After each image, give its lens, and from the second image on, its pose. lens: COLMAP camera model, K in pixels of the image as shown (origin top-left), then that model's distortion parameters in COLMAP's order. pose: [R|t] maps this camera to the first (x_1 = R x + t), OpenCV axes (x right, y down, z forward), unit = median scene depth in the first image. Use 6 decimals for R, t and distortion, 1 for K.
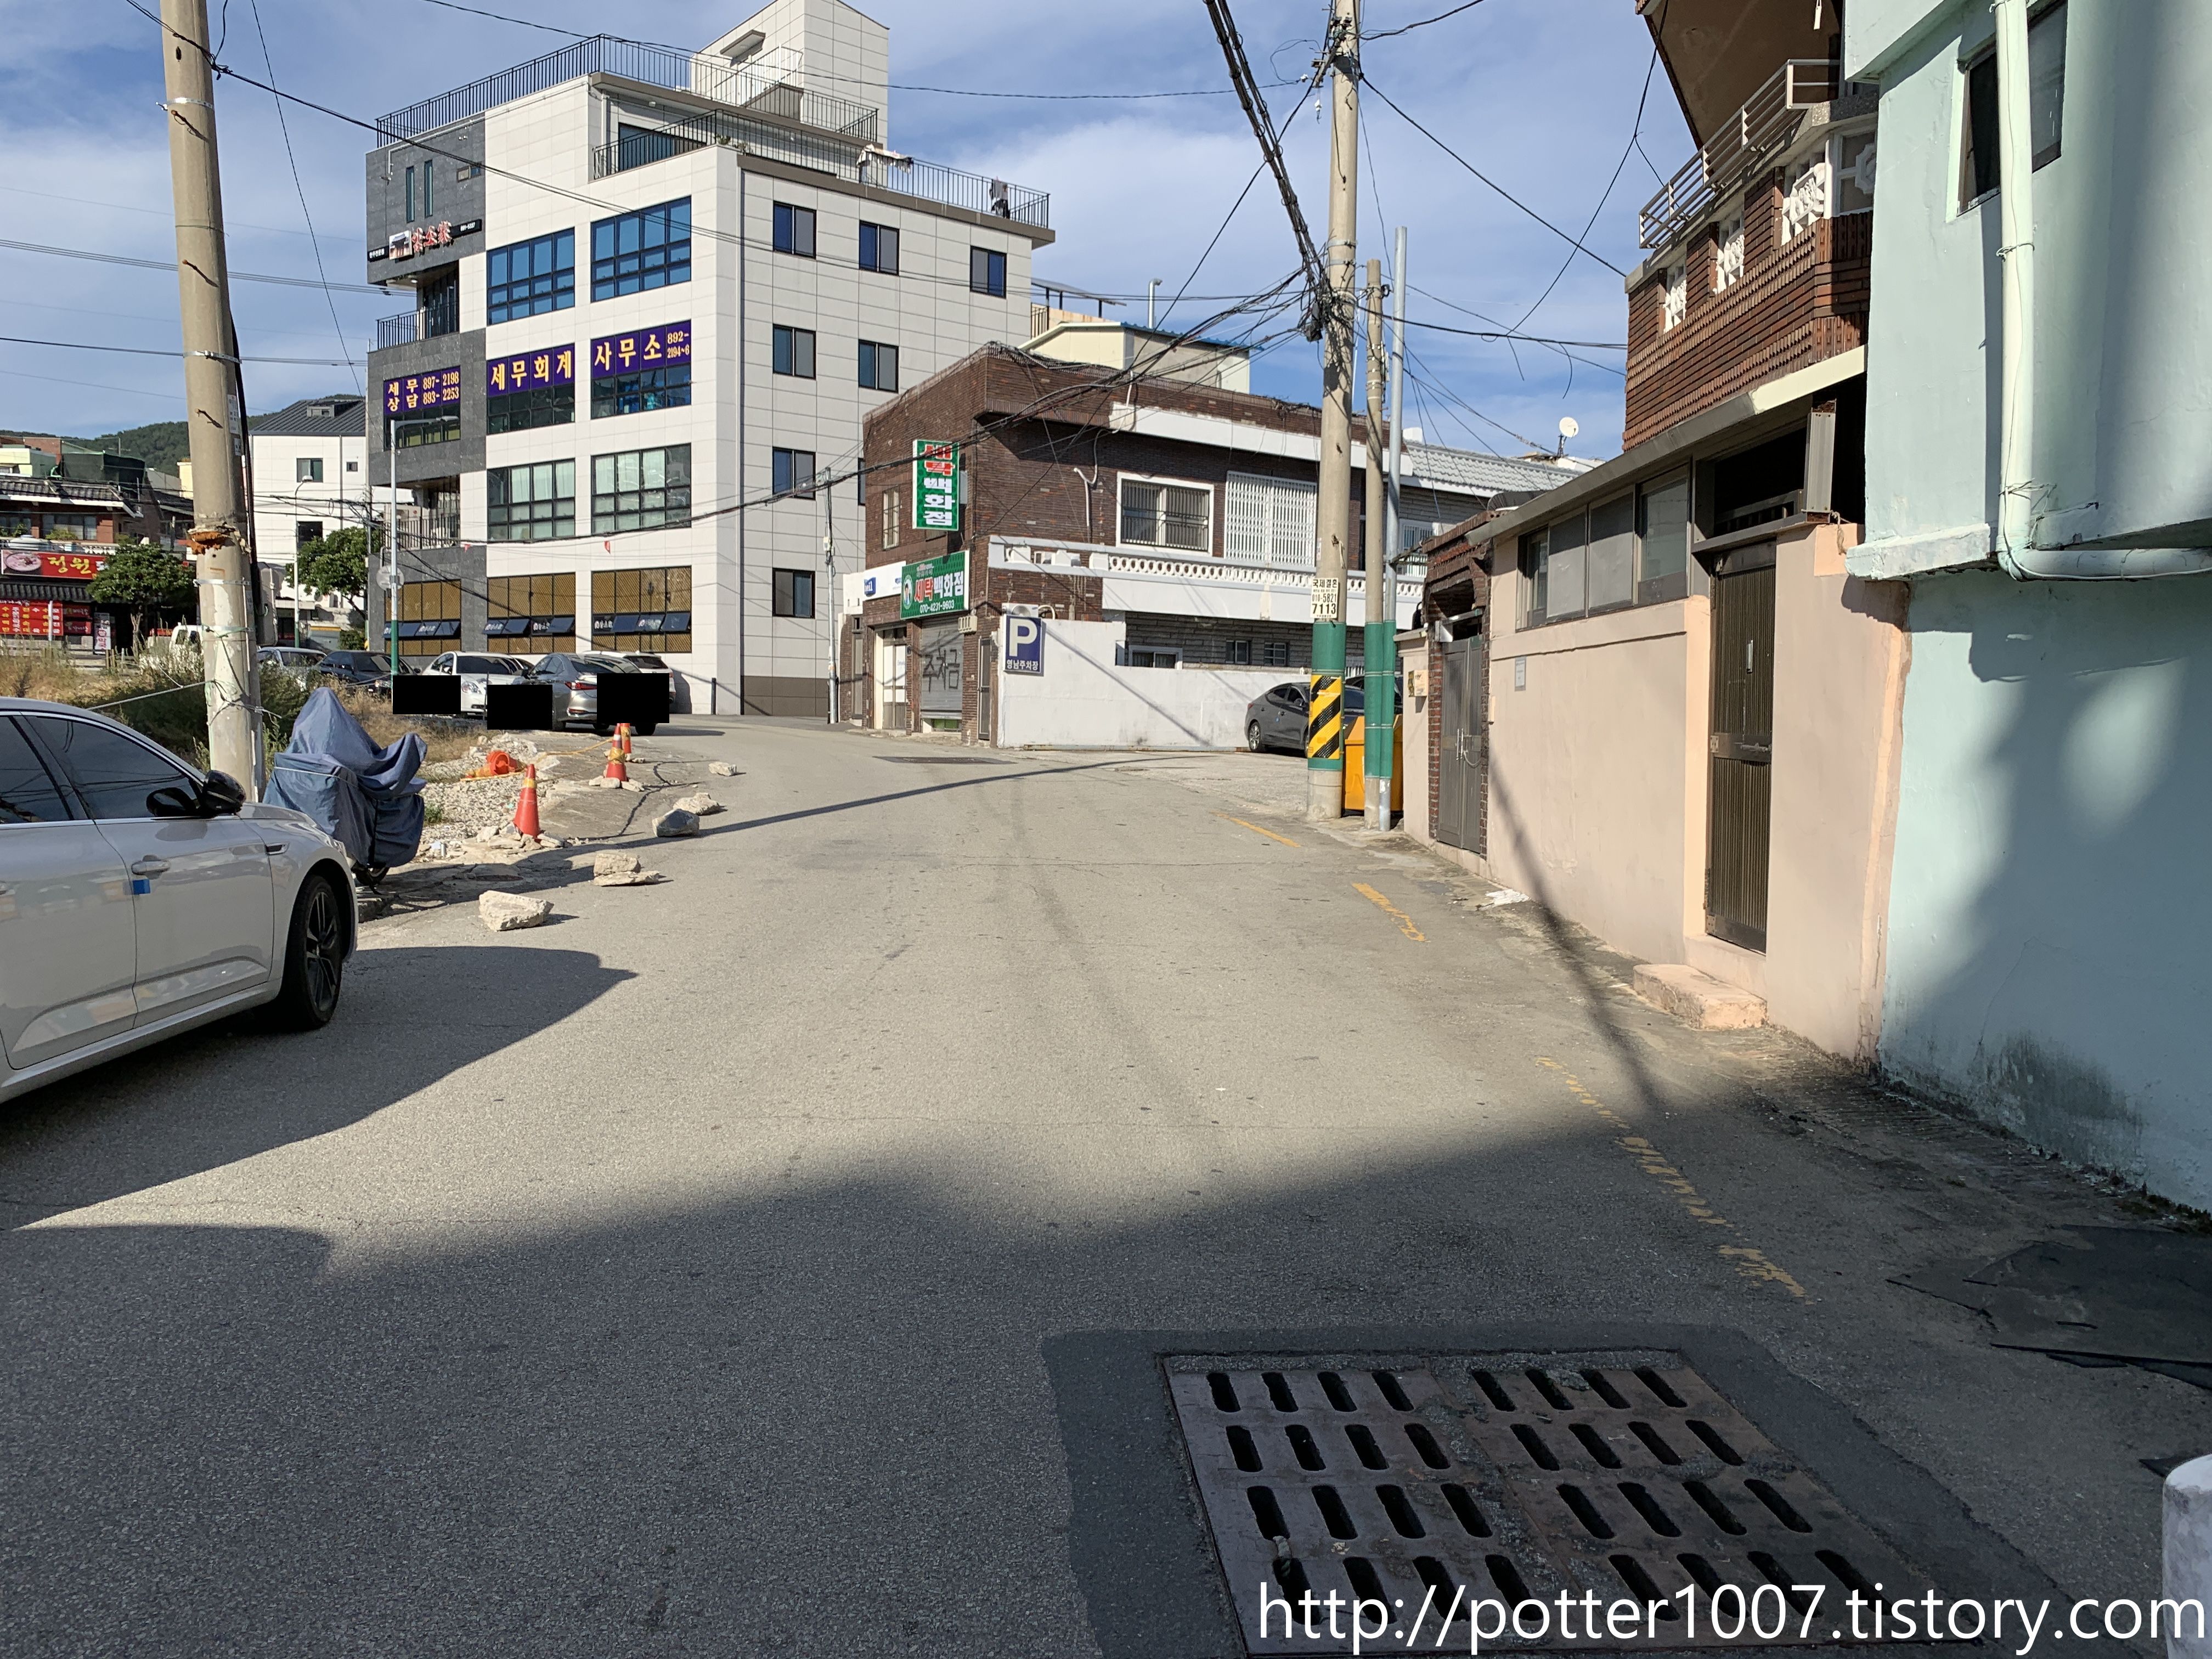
lens RADIAL K [[1672.8, 0, 1106.0], [0, 1672.8, 829.5], [0, 0, 1]] dist [0.103199, -0.263599]
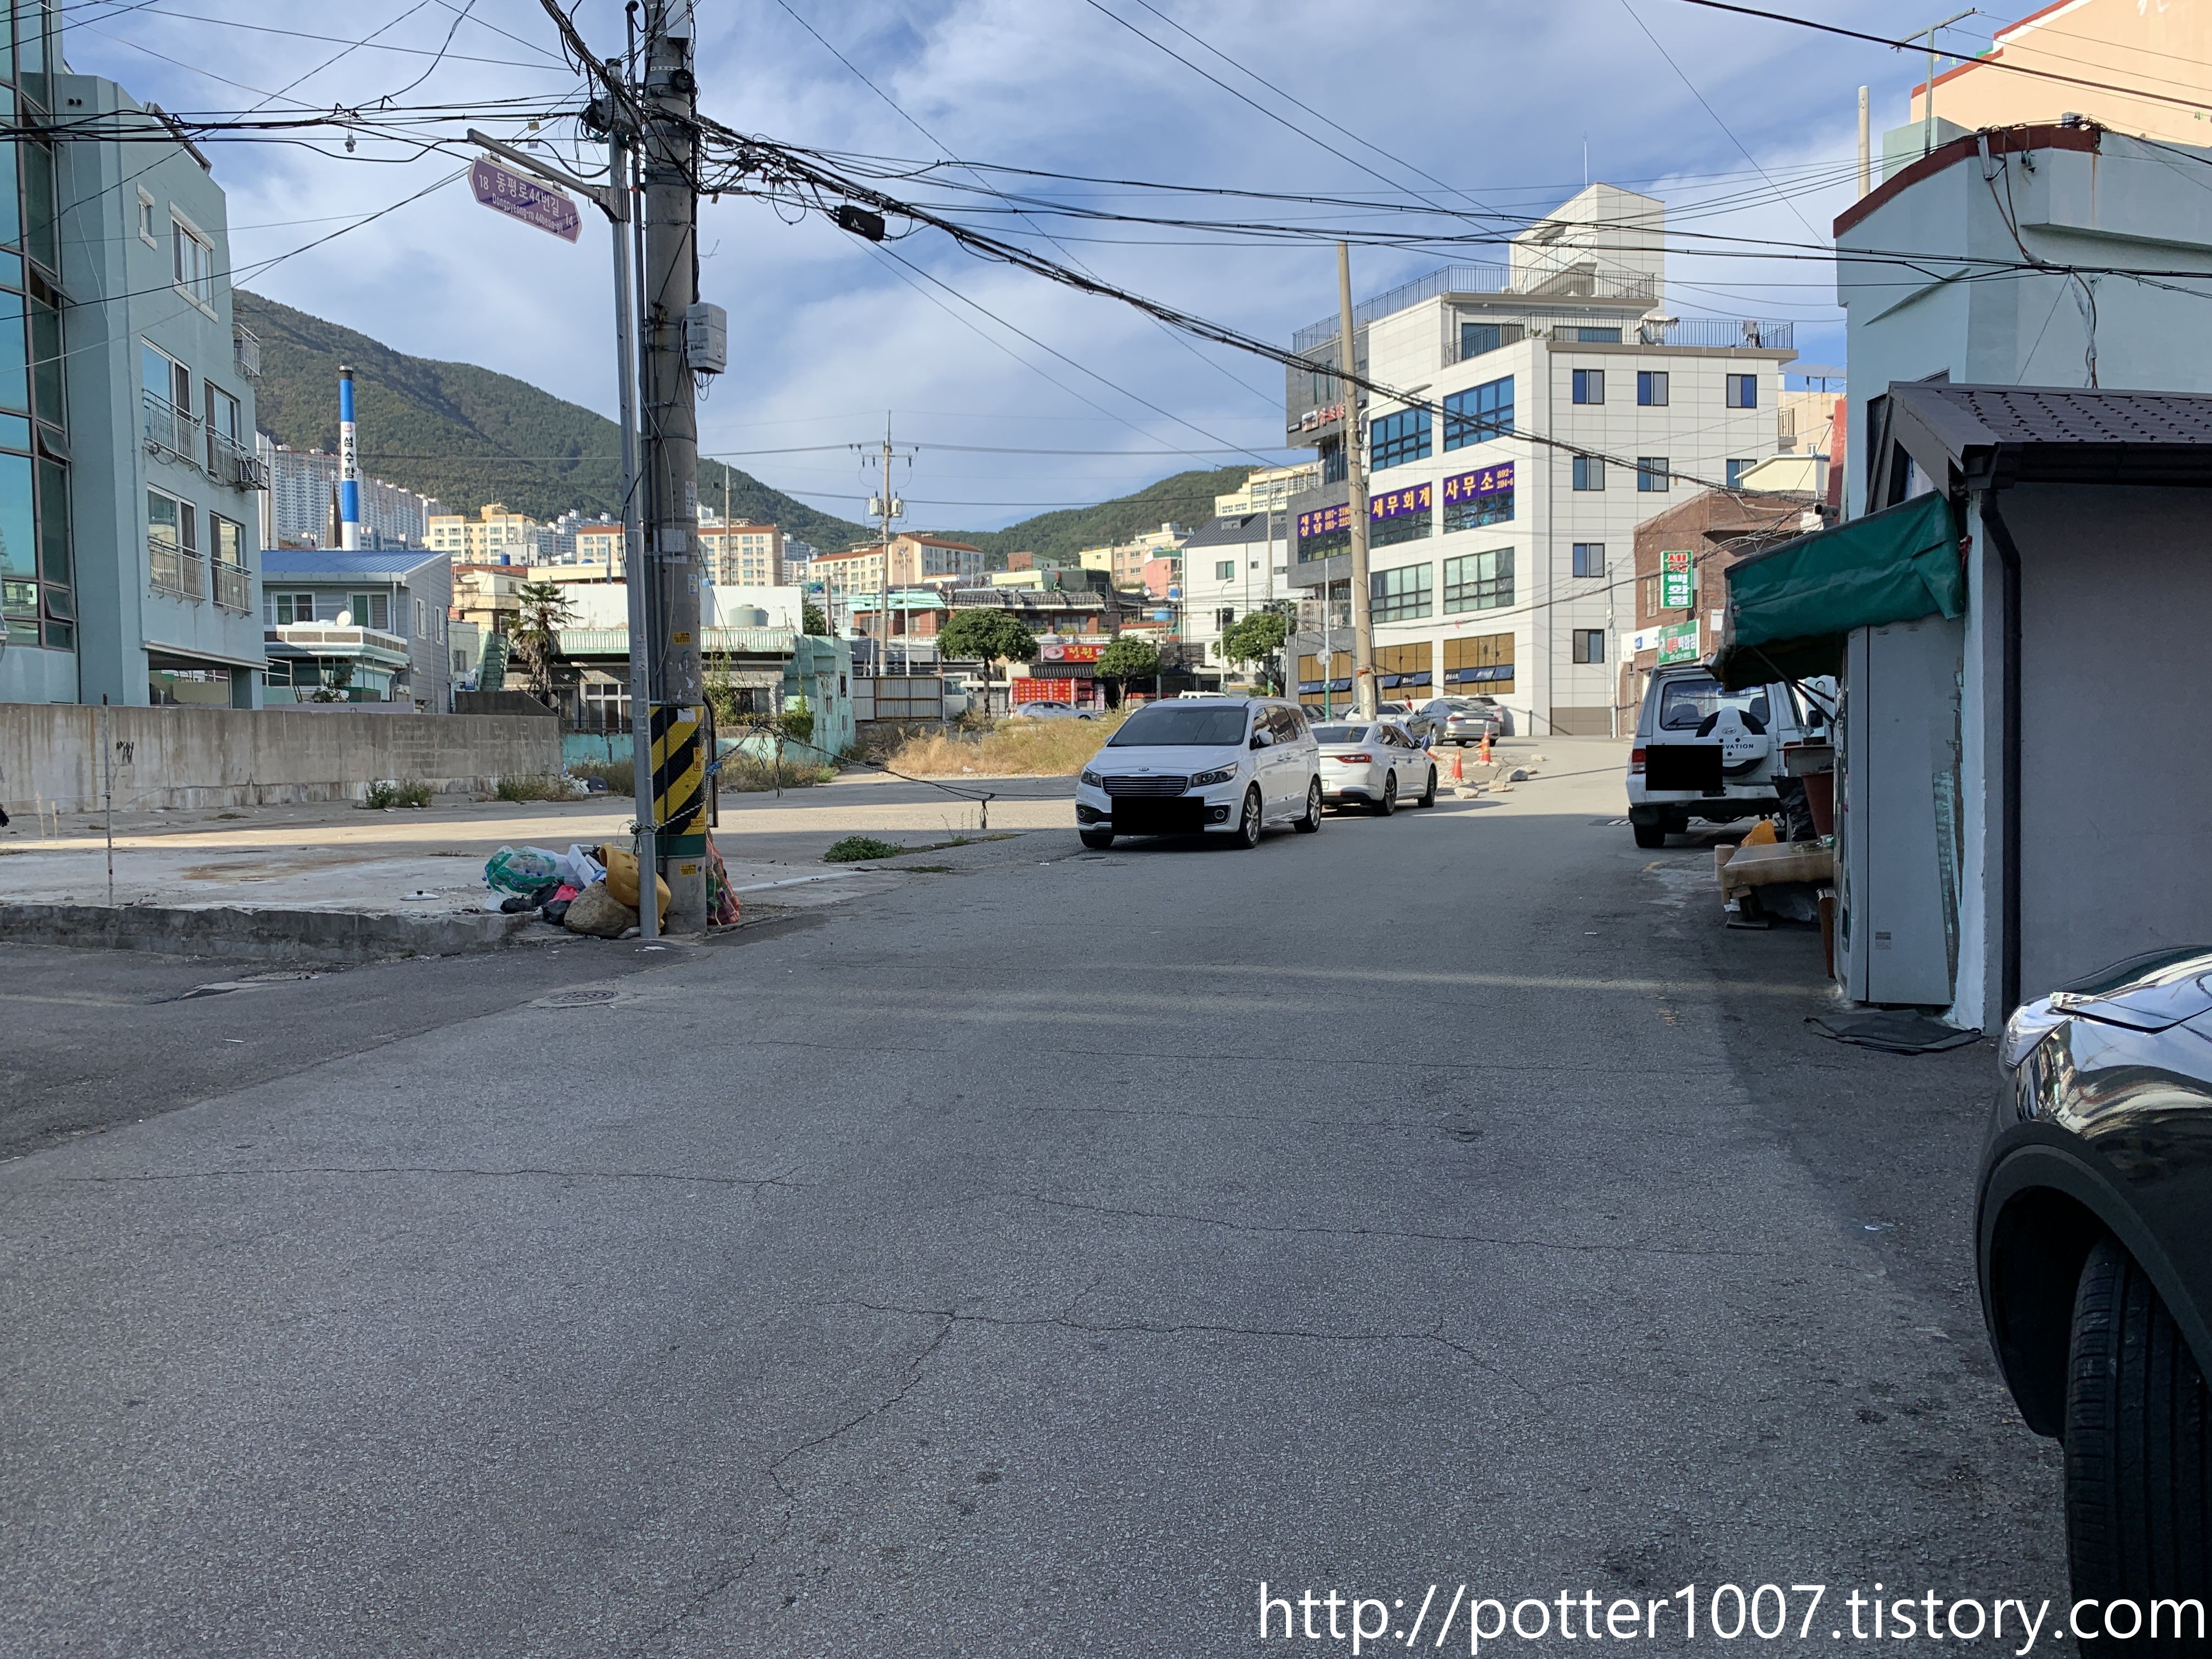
lens RADIAL K [[1672.8, 0, 1106.0], [0, 1672.8, 829.5], [0, 0, 1]] dist [0.103199, -0.263599]
pose [[0.890075, -0.012873, -0.455633, 0.087090], [0.004140, 0.999788, -0.020161, 0.035028], [0.455796, 0.016058, 0.889940, -0.395313]]
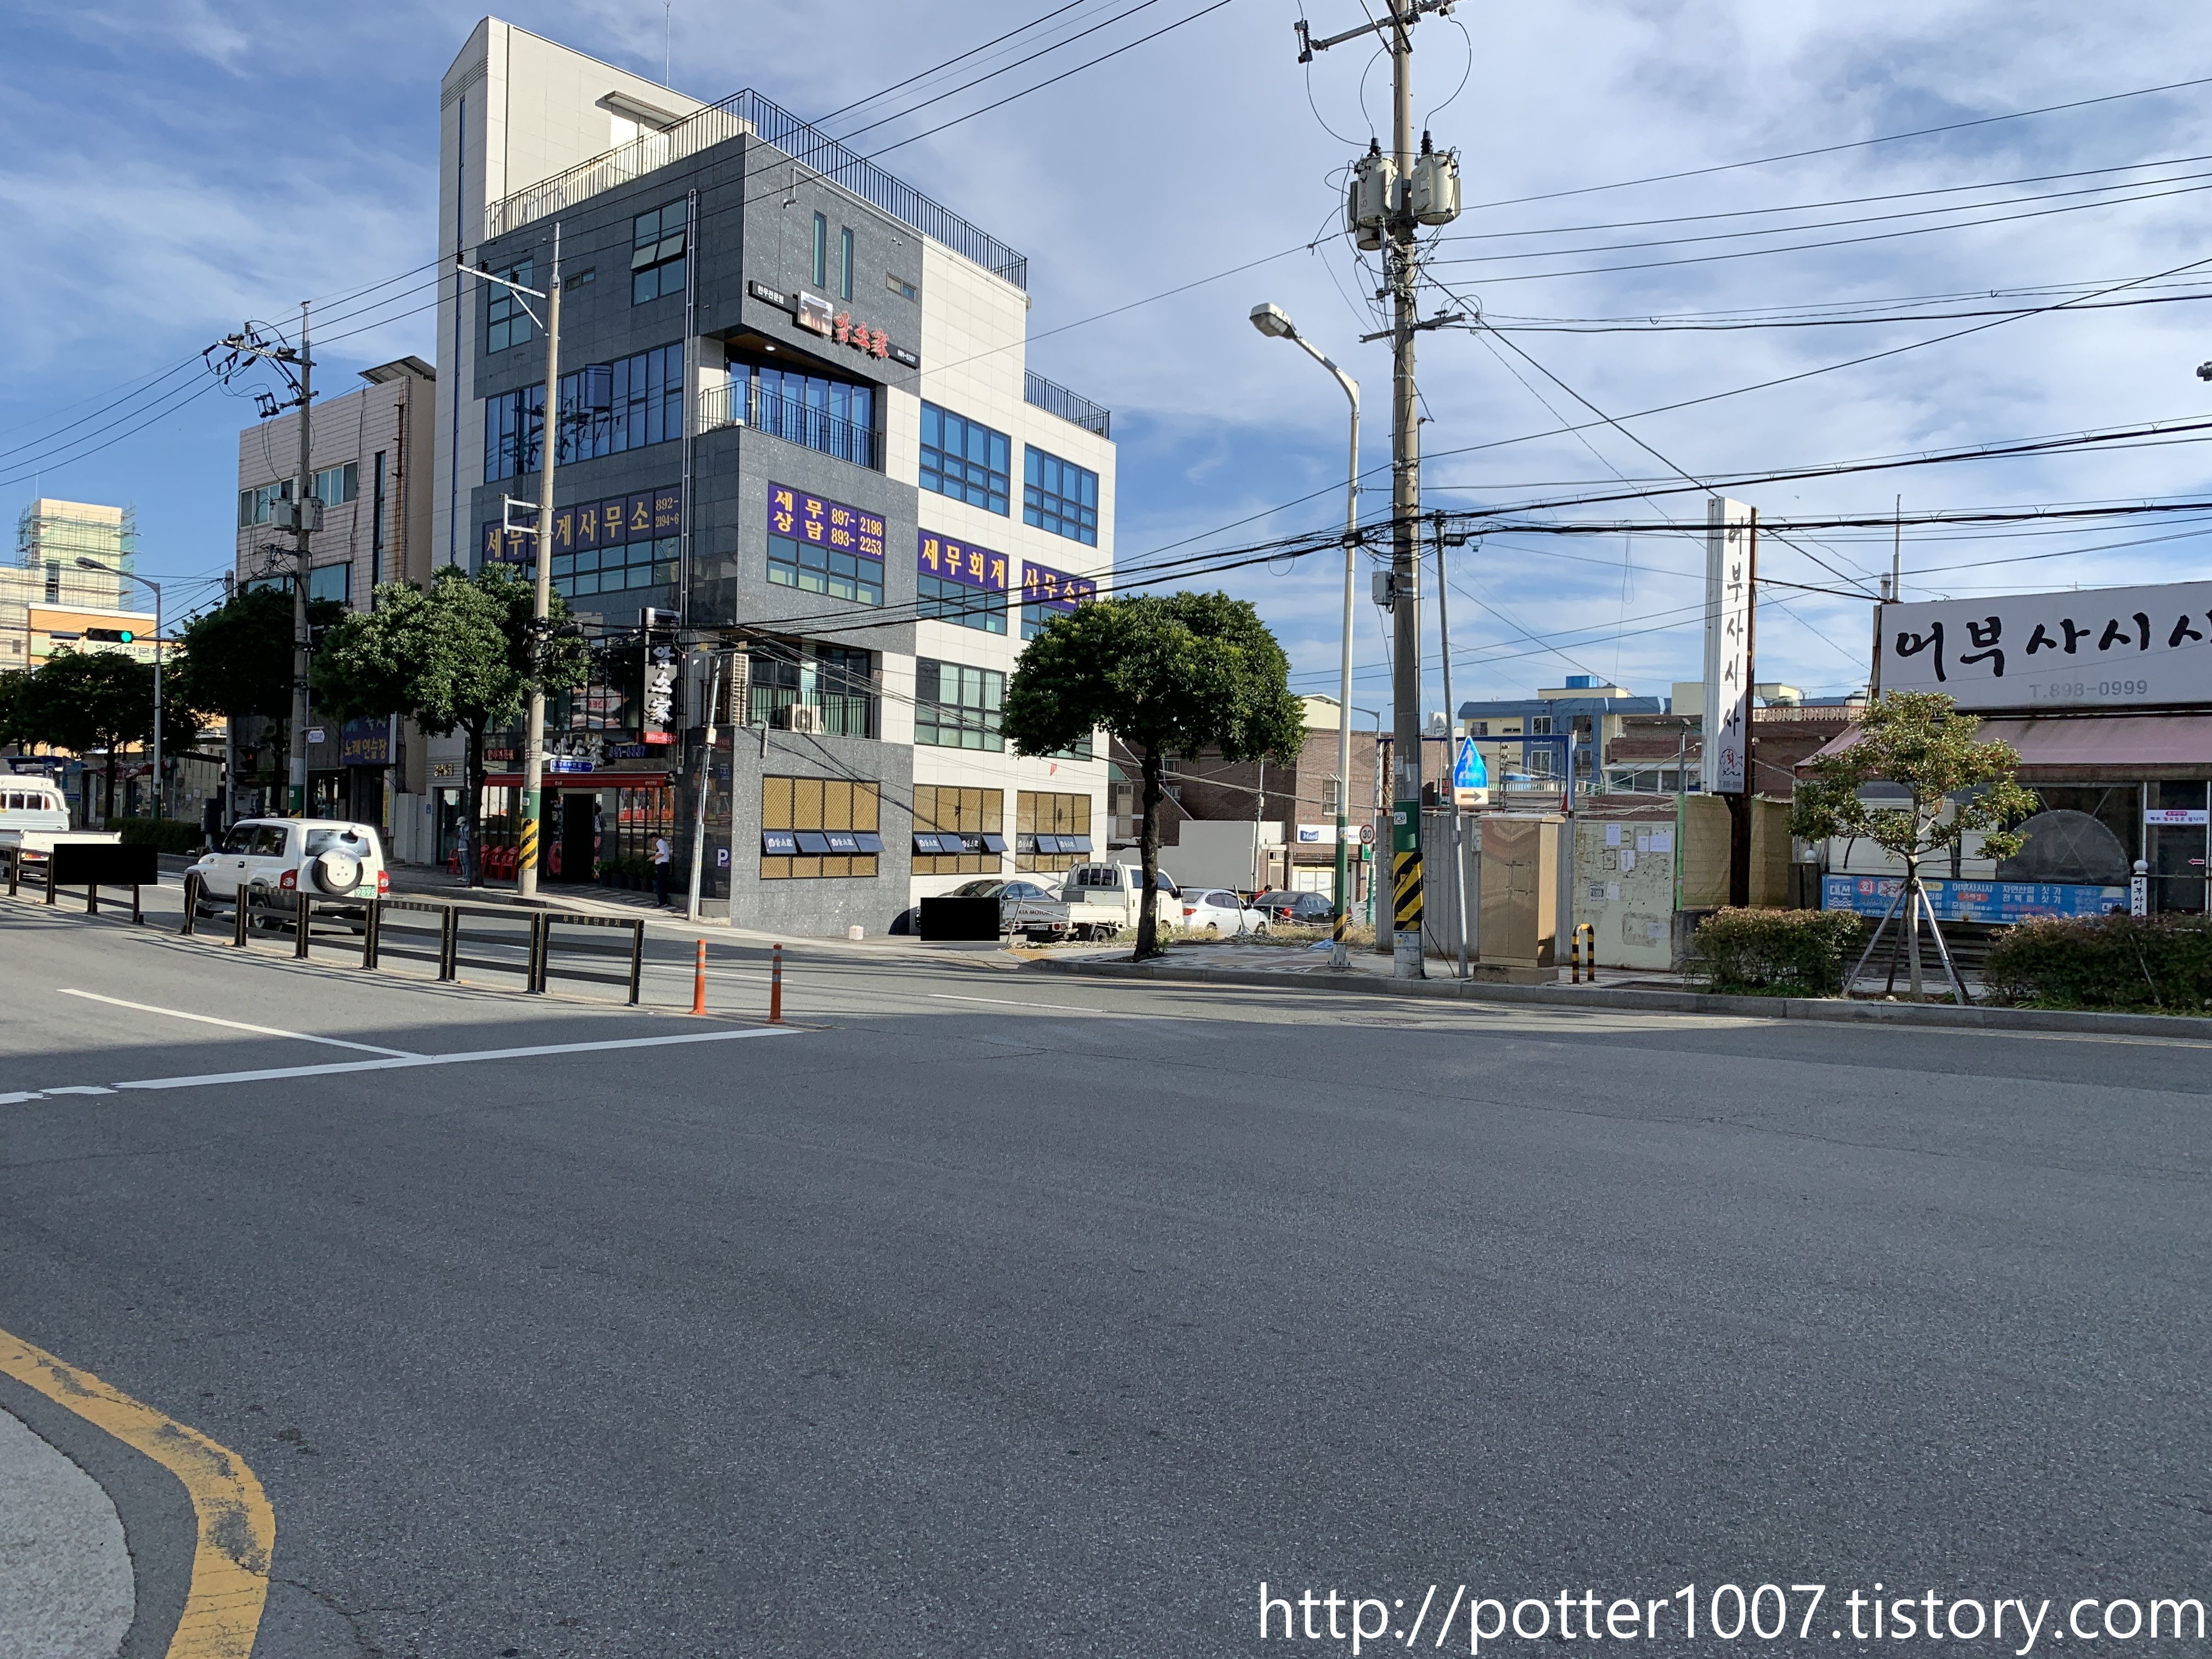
lens RADIAL K [[1672.8, 0, 1106.0], [0, 1672.8, 829.5], [0, 0, 1]] dist [0.103199, -0.263599]
pose [[-0.184597, -0.020546, 0.982600, -1.284456], [0.046746, 0.998466, 0.029659, -0.158651], [-0.981702, 0.051407, -0.183354, 1.140829]]
